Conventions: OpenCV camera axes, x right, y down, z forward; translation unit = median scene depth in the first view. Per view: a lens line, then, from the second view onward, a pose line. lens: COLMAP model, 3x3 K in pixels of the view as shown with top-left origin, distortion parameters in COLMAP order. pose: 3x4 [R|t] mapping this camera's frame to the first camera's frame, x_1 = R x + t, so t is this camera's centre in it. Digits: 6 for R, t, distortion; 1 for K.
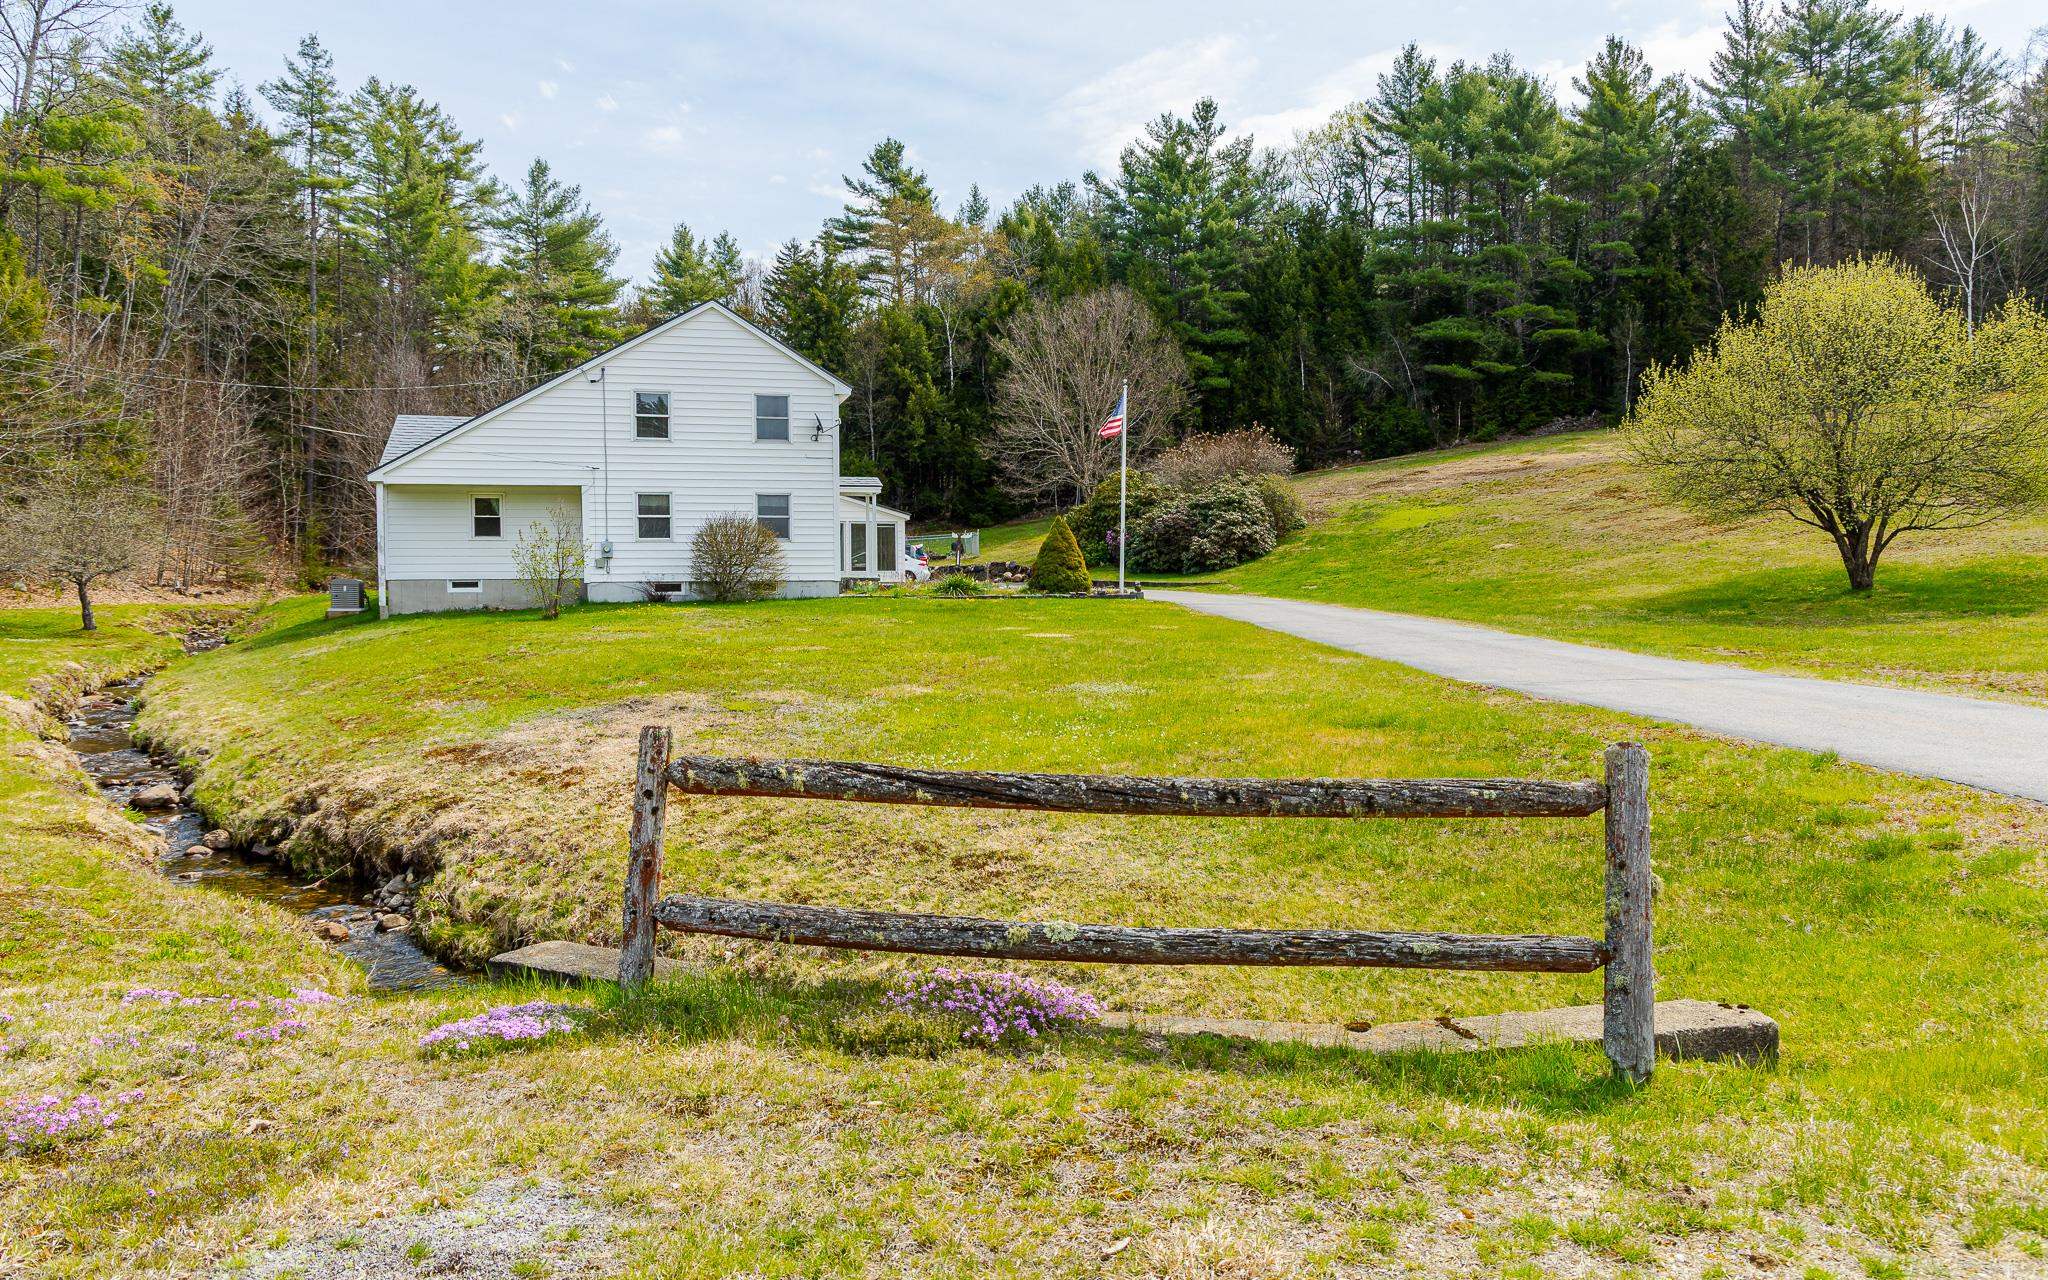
lens RADIAL K [[1413.6, 0, 1027.1], [0, 1413.6, 707.1], [0, 0, 1]] dist [0.004988, 0.001887]
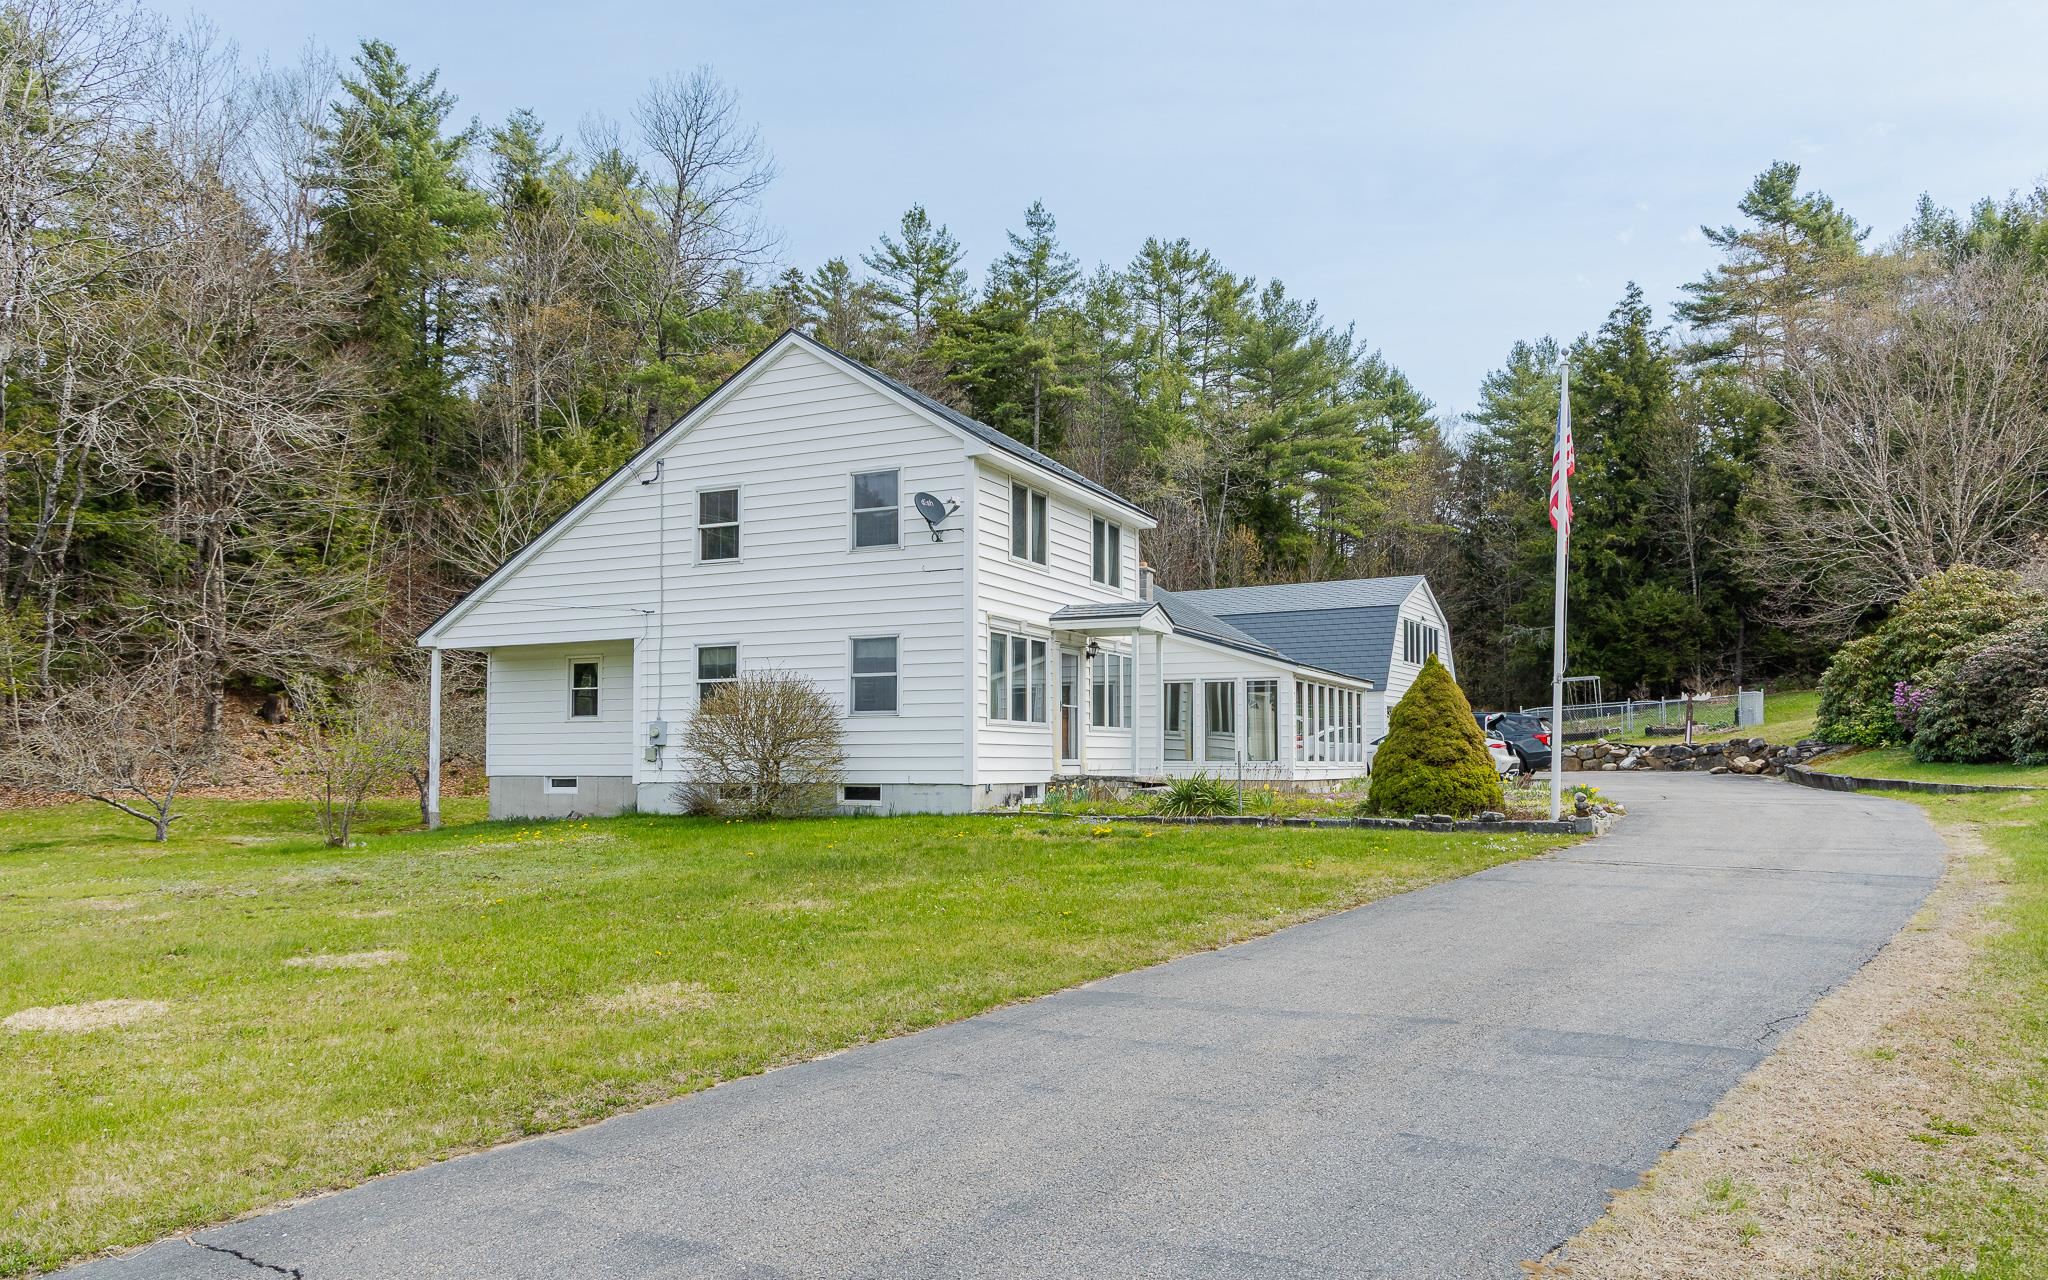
lens RADIAL K [[1413.6, 0, 1027.1], [0, 1413.6, 707.1], [0, 0, 1]] dist [0.004988, 0.001887]
pose [[0.749843, -0.018299, -0.661363, 0.257321], [-0.060026, 0.993613, -0.095548, -0.070166], [0.658887, 0.111345, 0.743956, 0.614376]]
